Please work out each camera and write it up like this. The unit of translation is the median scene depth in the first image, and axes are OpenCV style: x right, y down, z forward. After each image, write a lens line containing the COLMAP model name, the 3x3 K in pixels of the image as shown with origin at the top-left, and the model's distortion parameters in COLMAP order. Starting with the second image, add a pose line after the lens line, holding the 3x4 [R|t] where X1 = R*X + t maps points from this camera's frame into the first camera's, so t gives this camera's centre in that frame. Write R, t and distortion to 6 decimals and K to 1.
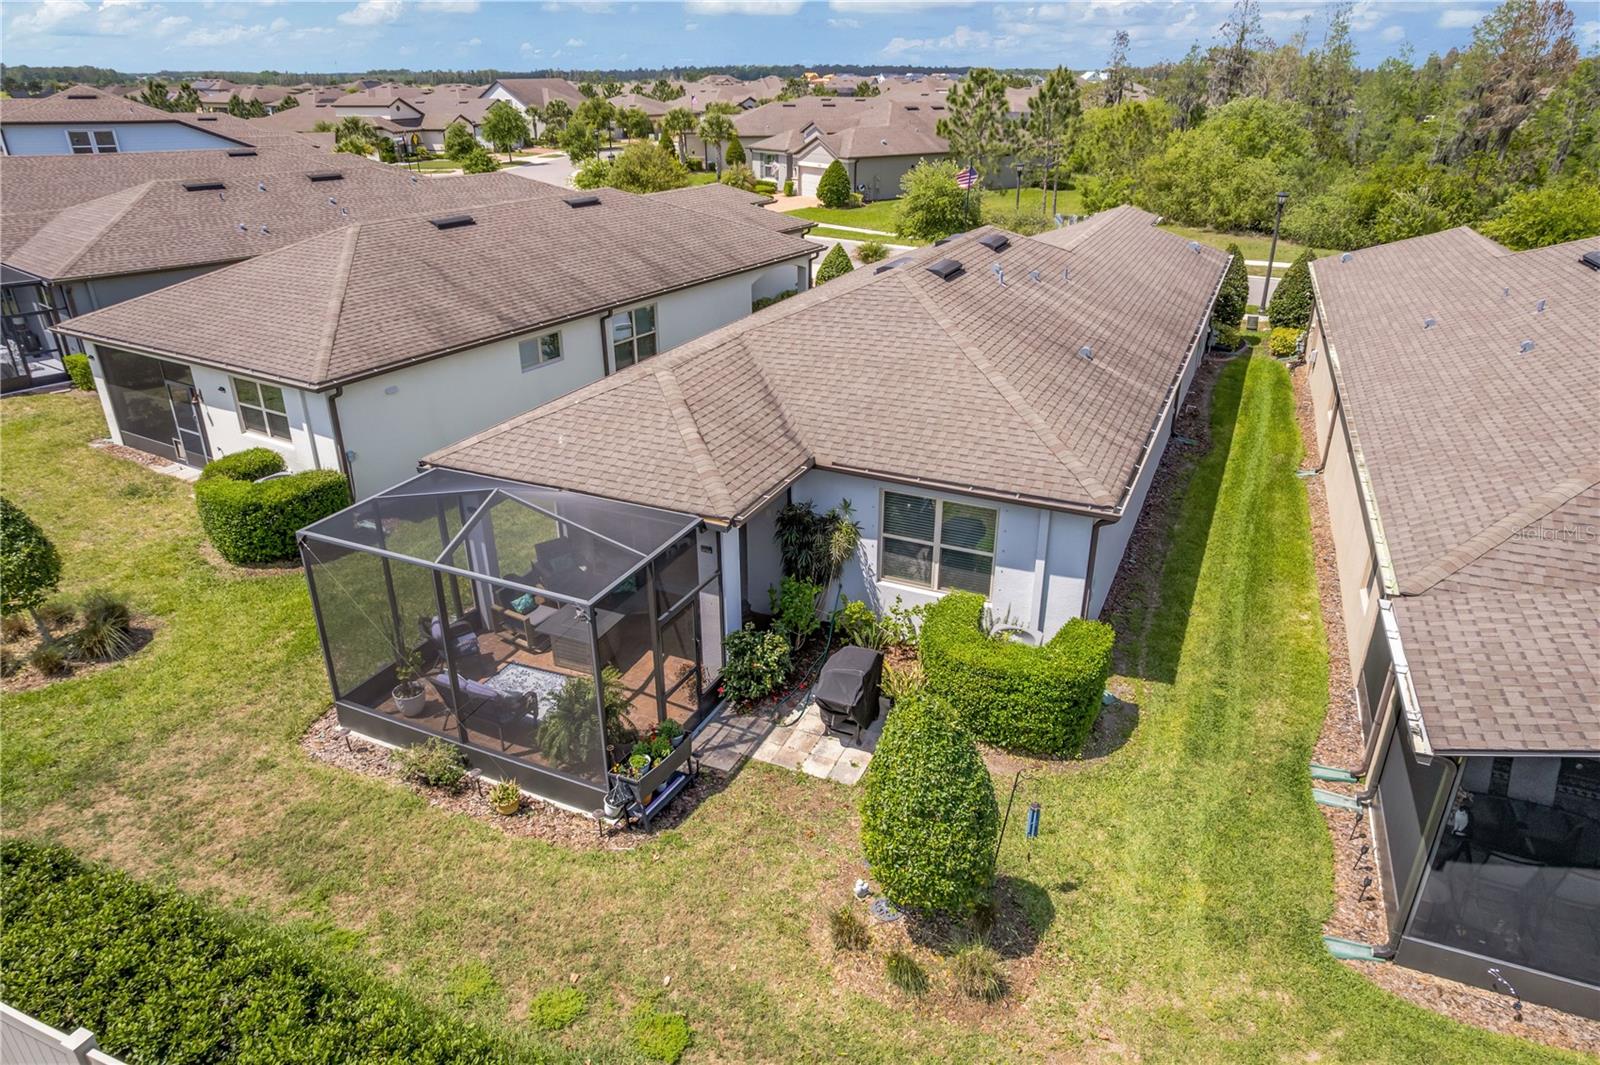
lens RADIAL K [[1018.0, 0, 801.5], [0, 1018.0, 546.8], [0, 0, 1]] dist [-0.080059, 0.074038]
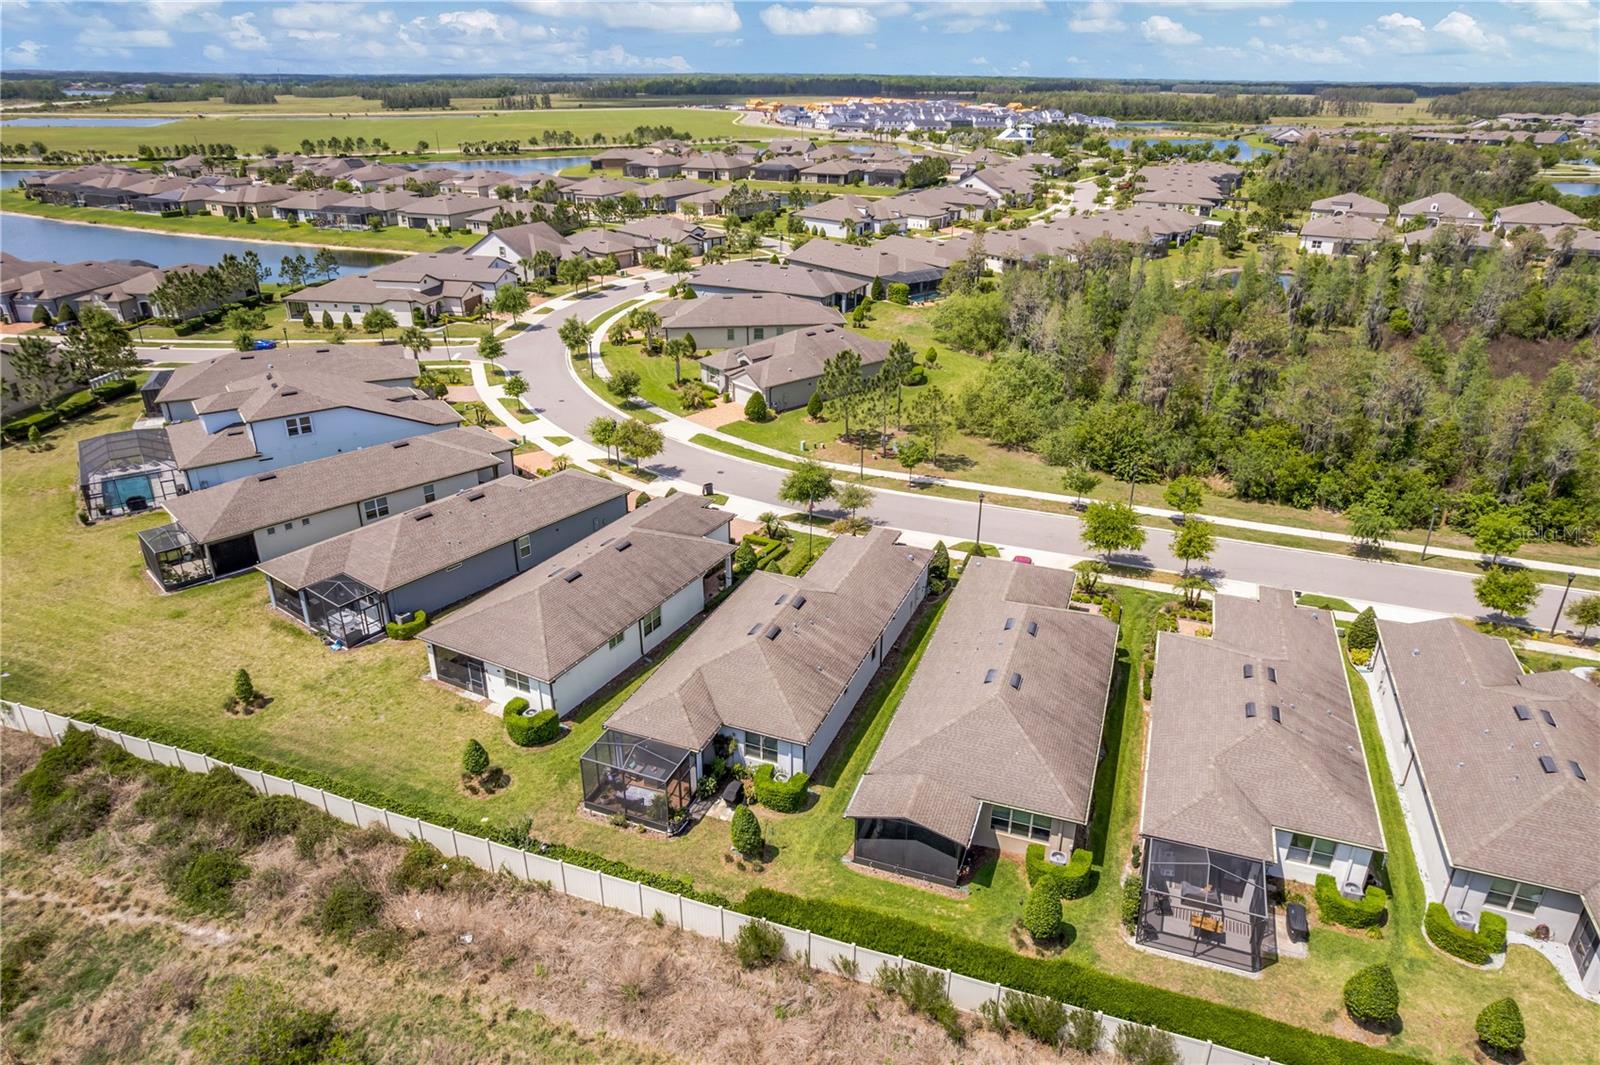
lens RADIAL K [[1026.1, 0, 804.8], [0, 1026.1, 525.9], [0, 0, 1]] dist [-0.081855, 0.078467]
pose [[0.998671, -0.012999, 0.049872, 0.118082], [0.013955, 0.999725, -0.018872, -0.653662], [-0.049613, 0.019543, 0.998577, -2.325630]]
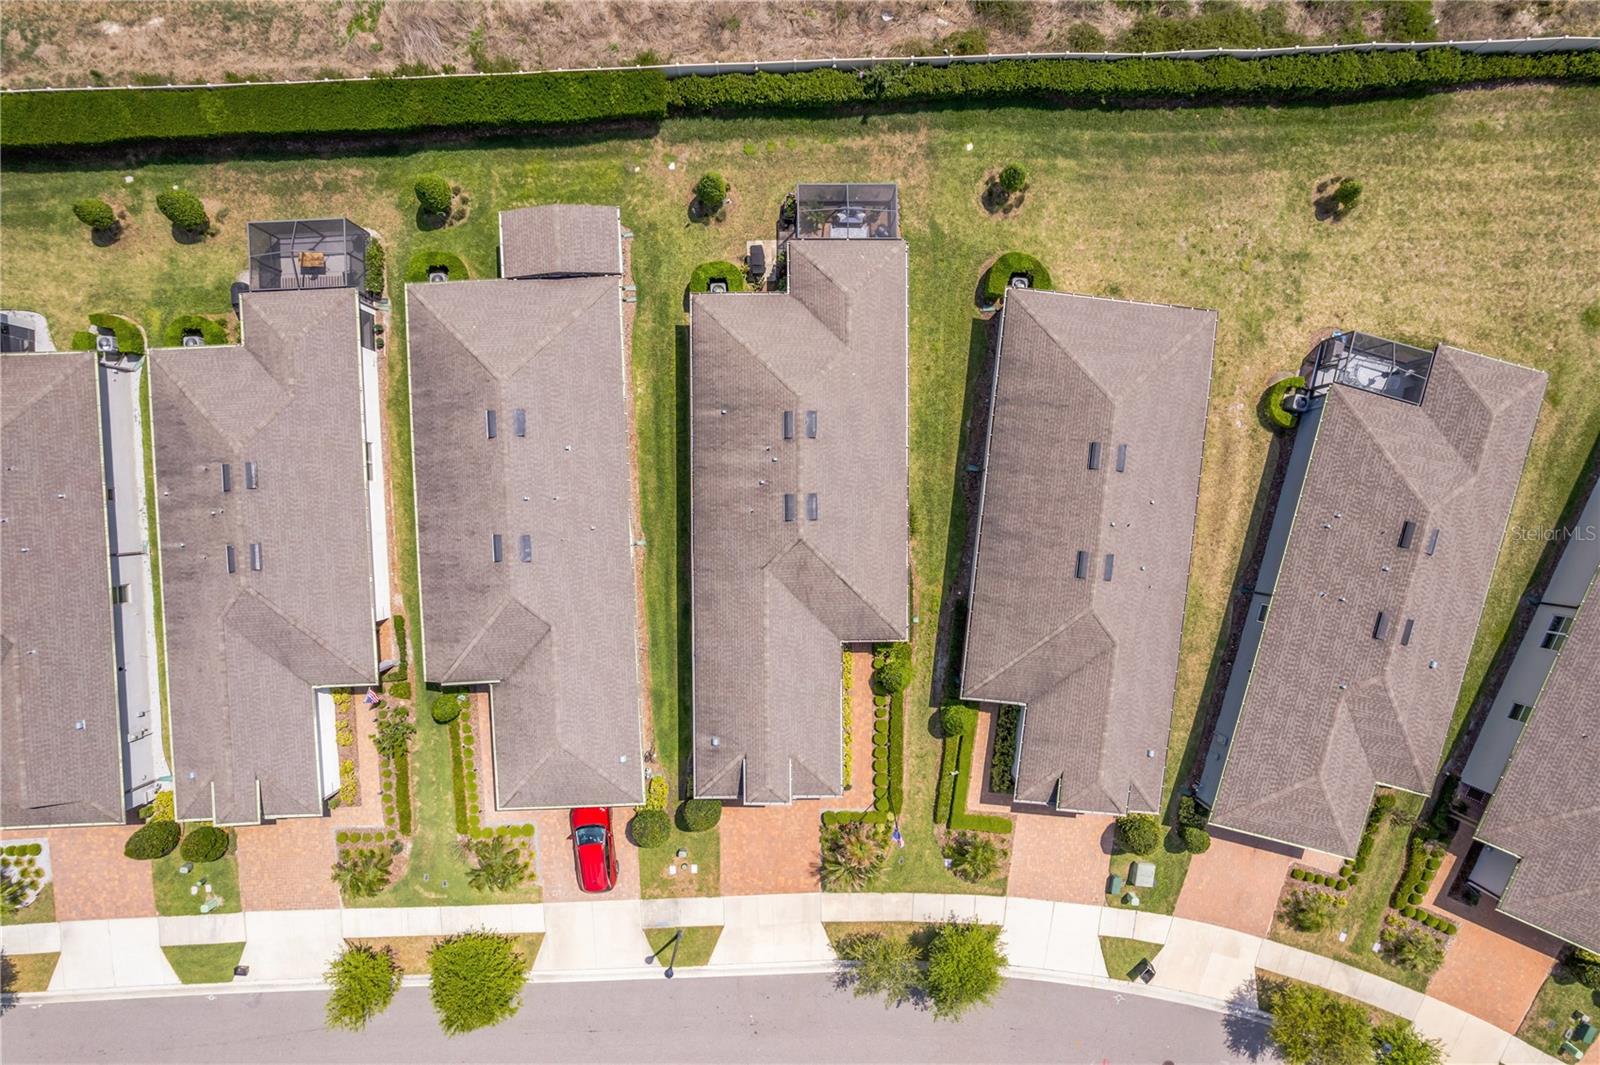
lens RADIAL K [[1018.0, 0, 801.5], [0, 1018.0, 546.8], [0, 0, 1]] dist [-0.080059, 0.074038]
pose [[-0.906345, 0.422186, 0.017281, 0.242323], [-0.183270, -0.429633, 0.884210, -3.098717], [0.380725, 0.798232, 0.466770, 0.191089]]
